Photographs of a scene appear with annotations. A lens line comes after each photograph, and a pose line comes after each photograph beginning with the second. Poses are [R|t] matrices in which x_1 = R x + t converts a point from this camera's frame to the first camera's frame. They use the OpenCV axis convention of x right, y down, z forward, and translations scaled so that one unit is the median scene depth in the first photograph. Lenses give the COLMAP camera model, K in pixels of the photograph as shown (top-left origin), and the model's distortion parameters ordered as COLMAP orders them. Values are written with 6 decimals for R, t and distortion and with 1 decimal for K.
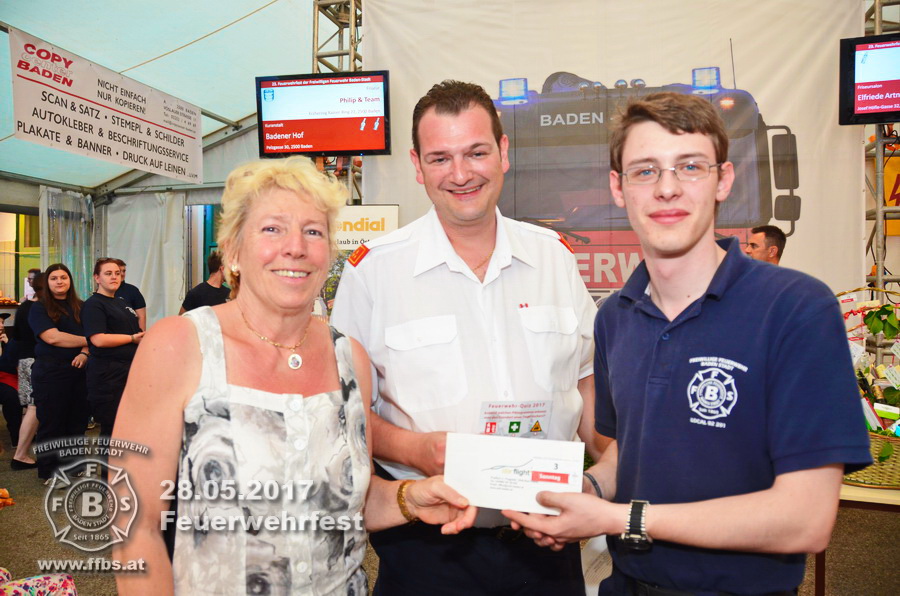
lens RADIAL K [[706.5, 0, 446.2], [0, 706.5, 305.7], [0, 0, 1]] dist [-0.163610, 0.120131]
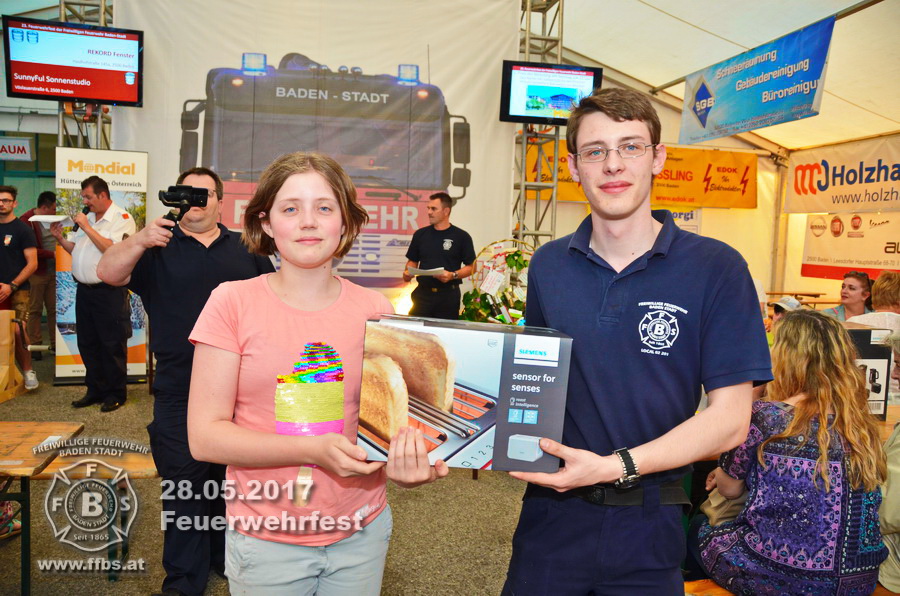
lens RADIAL K [[702.9, 0, 446.4], [0, 702.9, 305.5], [0, 0, 1]] dist [-0.158627, 0.111065]
pose [[0.897850, -0.006118, 0.440260, -0.126720], [-0.032060, 0.996341, 0.079228, 0.000607], [-0.439134, -0.085250, 0.894368, -0.228555]]
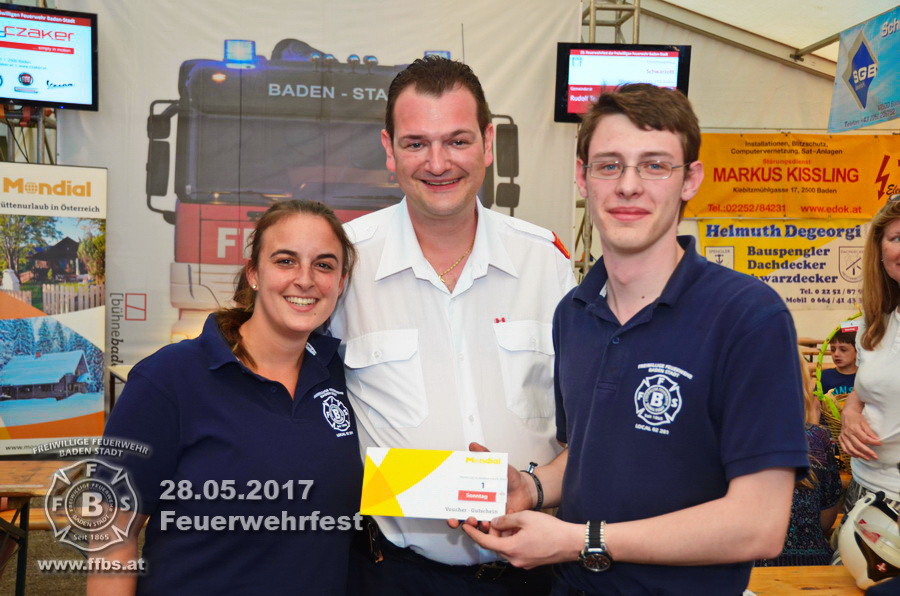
lens RADIAL K [[1115.4, 0, 452.4], [0, 1115.4, 314.5], [0, 0, 1]] dist [0.062112, 0.024025]
pose [[0.926245, 0.007130, 0.376855, -0.205908], [-0.017279, 0.999573, 0.023556, 0.001679], [-0.376526, -0.028330, 0.925973, -0.517868]]
